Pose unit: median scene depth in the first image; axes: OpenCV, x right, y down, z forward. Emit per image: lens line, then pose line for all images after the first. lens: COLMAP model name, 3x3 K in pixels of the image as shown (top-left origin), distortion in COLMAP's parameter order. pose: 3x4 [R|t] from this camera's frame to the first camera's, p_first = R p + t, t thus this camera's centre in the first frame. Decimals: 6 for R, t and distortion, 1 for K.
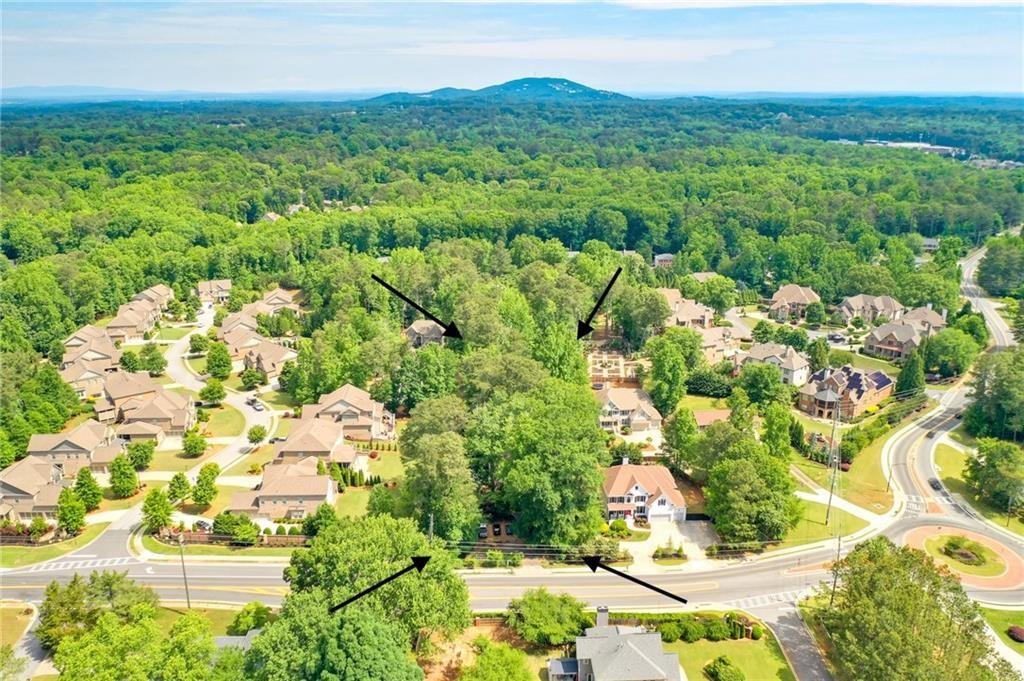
lens RADIAL K [[789.9, 0, 513.7], [0, 789.9, 344.0], [0, 0, 1]] dist [-0.013981, -0.000172]
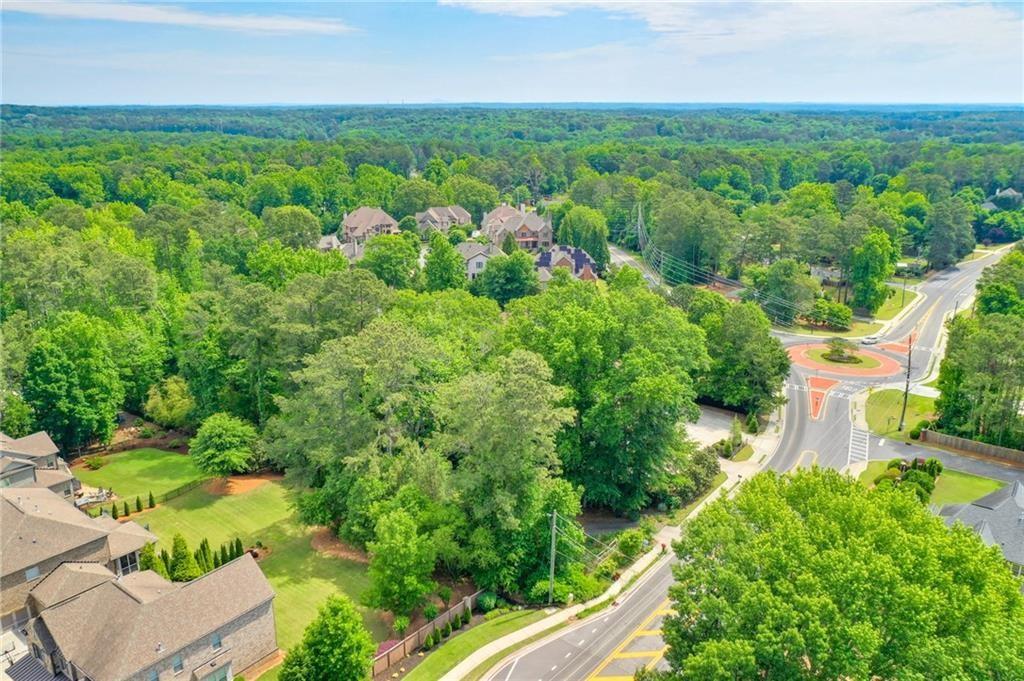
lens RADIAL K [[789.9, 0, 510.6], [0, 789.9, 341.8], [0, 0, 1]] dist [-0.013981, -0.000172]
pose [[0.635367, -0.222951, 0.739325, -0.423935], [0.235044, 0.967822, 0.089863, 0.054442], [-0.735570, 0.116678, 0.667326, 0.608865]]
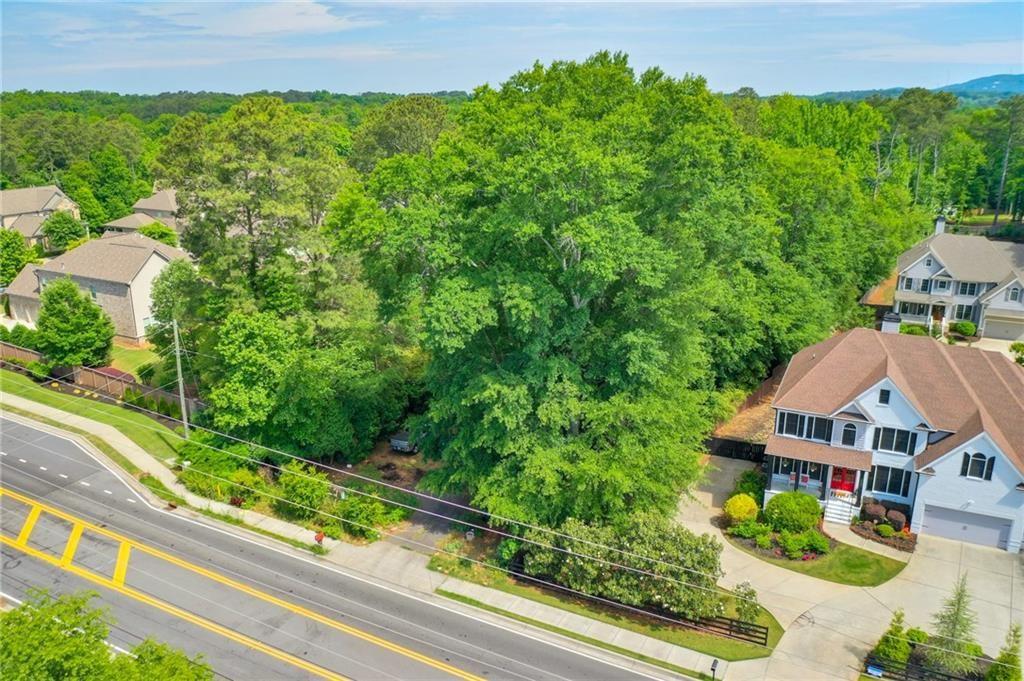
lens RADIAL K [[789.9, 0, 520.0], [0, 789.9, 343.6], [0, 0, 1]] dist [-0.013981, -0.000172]
pose [[0.871362, 0.146169, -0.468362, 0.170320], [-0.150593, 0.988193, 0.028232, 0.175329], [0.466958, 0.045932, 0.883086, 0.695642]]
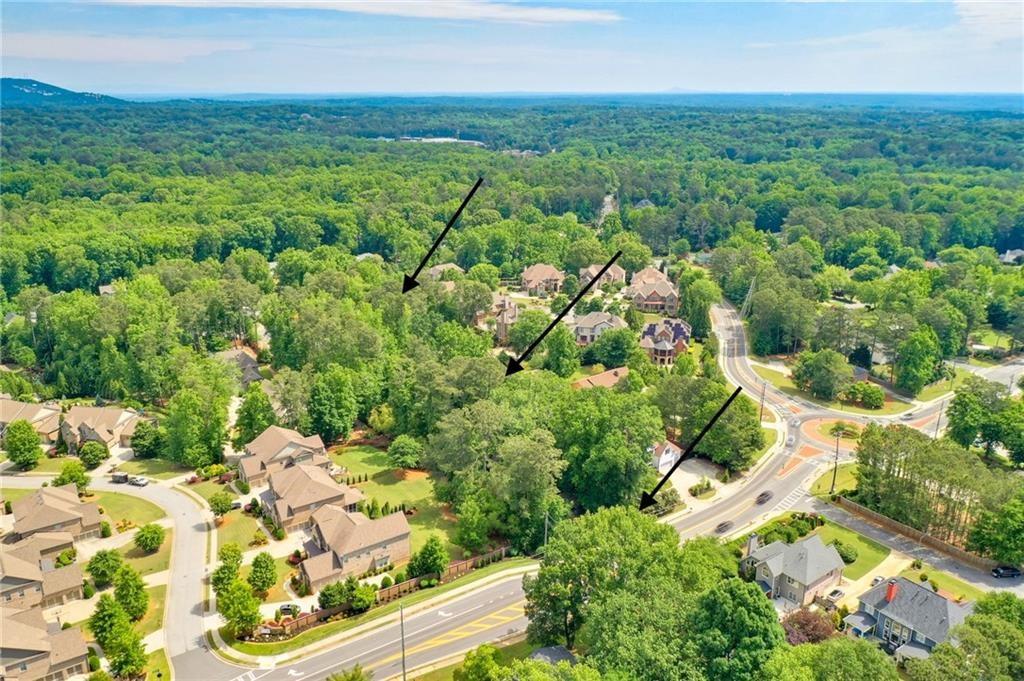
lens RADIAL K [[789.9, 0, 511.1], [0, 789.9, 341.0], [0, 0, 1]] dist [-0.013981, -0.000172]
pose [[0.826577, -0.168594, 0.536979, -0.585712], [0.171442, 0.984162, 0.045094, -0.047639], [-0.536077, 0.054787, 0.842389, 0.145472]]
